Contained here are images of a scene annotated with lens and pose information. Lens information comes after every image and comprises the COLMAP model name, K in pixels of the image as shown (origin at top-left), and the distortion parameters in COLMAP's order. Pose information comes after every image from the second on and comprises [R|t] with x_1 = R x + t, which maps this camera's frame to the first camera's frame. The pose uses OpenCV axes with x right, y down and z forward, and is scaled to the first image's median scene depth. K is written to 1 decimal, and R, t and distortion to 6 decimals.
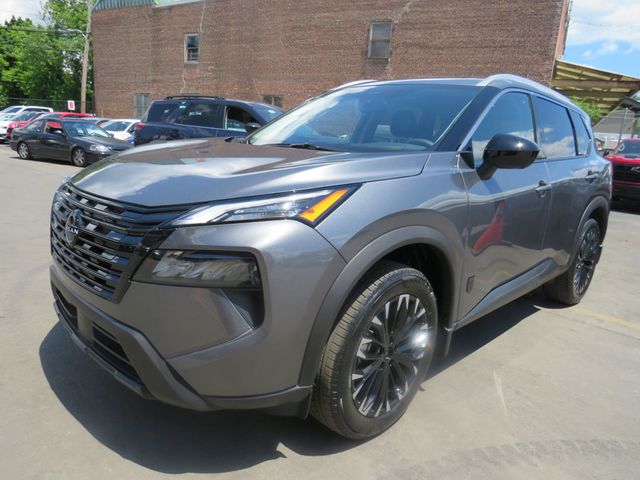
lens RADIAL K [[476.5, 0, 305.8], [0, 476.5, 241.0], [0, 0, 1]] dist [-0.079017, 0.061073]
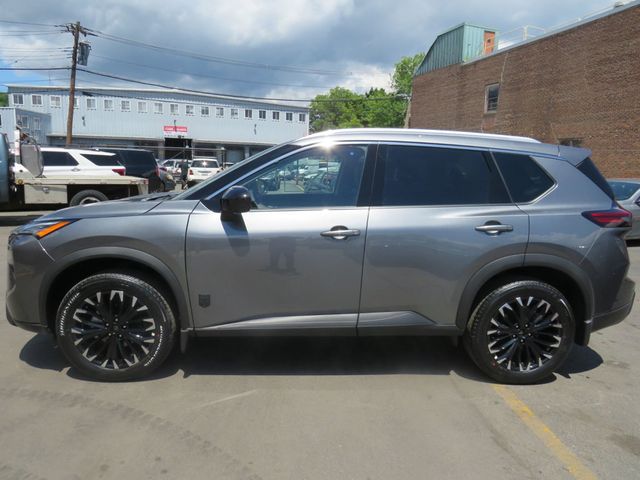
lens RADIAL K [[476.5, 0, 305.8], [0, 476.5, 241.0], [0, 0, 1]] dist [-0.079017, 0.061073]
pose [[0.740768, 0.056697, -0.669364, 0.162635], [-0.122636, 0.991101, -0.051769, -0.004459], [0.660472, 0.120437, 0.741129, 0.023202]]
